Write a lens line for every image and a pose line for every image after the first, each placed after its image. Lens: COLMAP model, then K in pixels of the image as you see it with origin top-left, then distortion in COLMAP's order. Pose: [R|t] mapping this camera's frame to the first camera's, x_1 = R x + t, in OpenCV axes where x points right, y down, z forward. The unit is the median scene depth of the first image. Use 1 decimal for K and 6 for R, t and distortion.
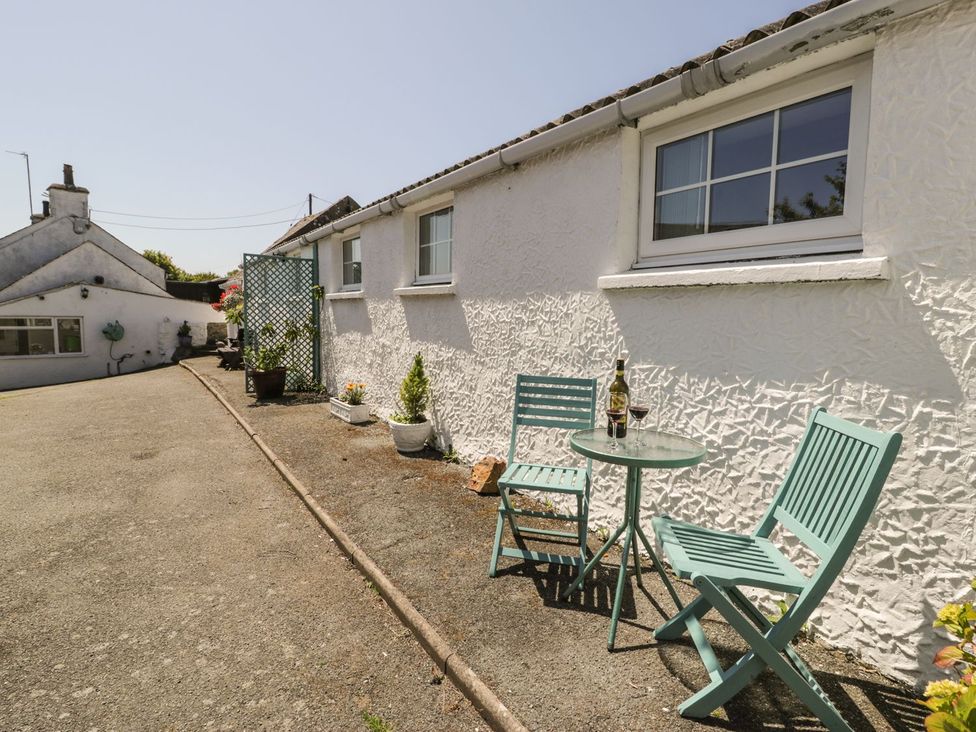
lens RADIAL K [[505.9, 0, 486.8], [0, 505.9, 363.6], [0, 0, 1]] dist [0.001428, -0.015010]
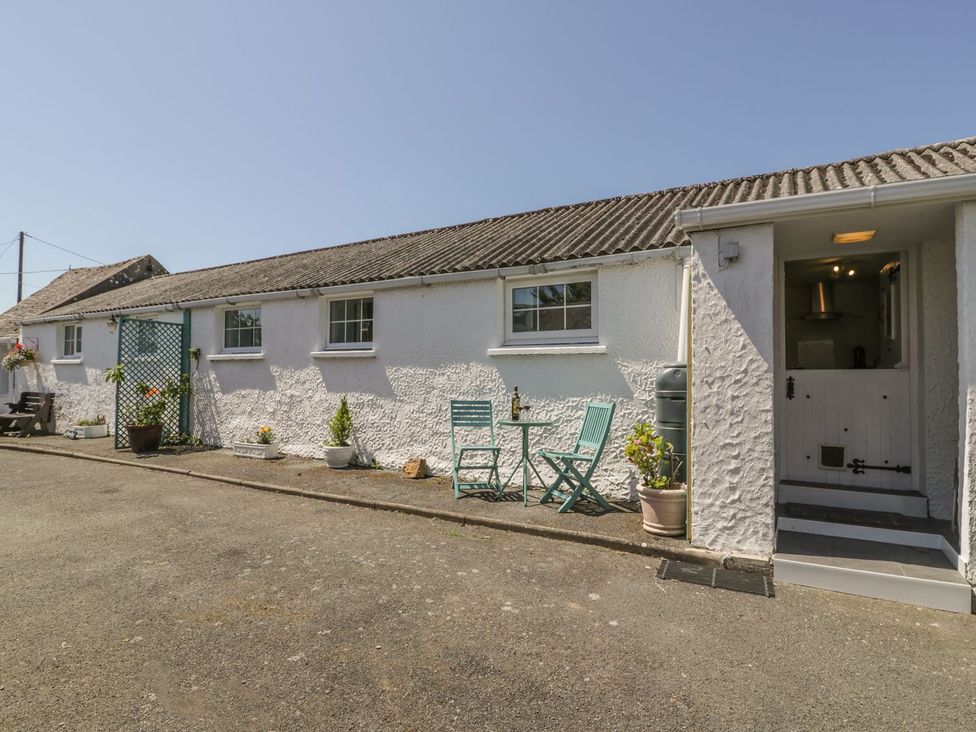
lens RADIAL K [[505.9, 0, 486.8], [0, 505.9, 363.6], [0, 0, 1]] dist [0.001428, -0.015010]
pose [[0.903351, -0.000485, 0.428902, -0.563616], [0.051994, 0.992748, -0.108387, 0.087478], [-0.425739, 0.120211, 0.896825, -0.682713]]
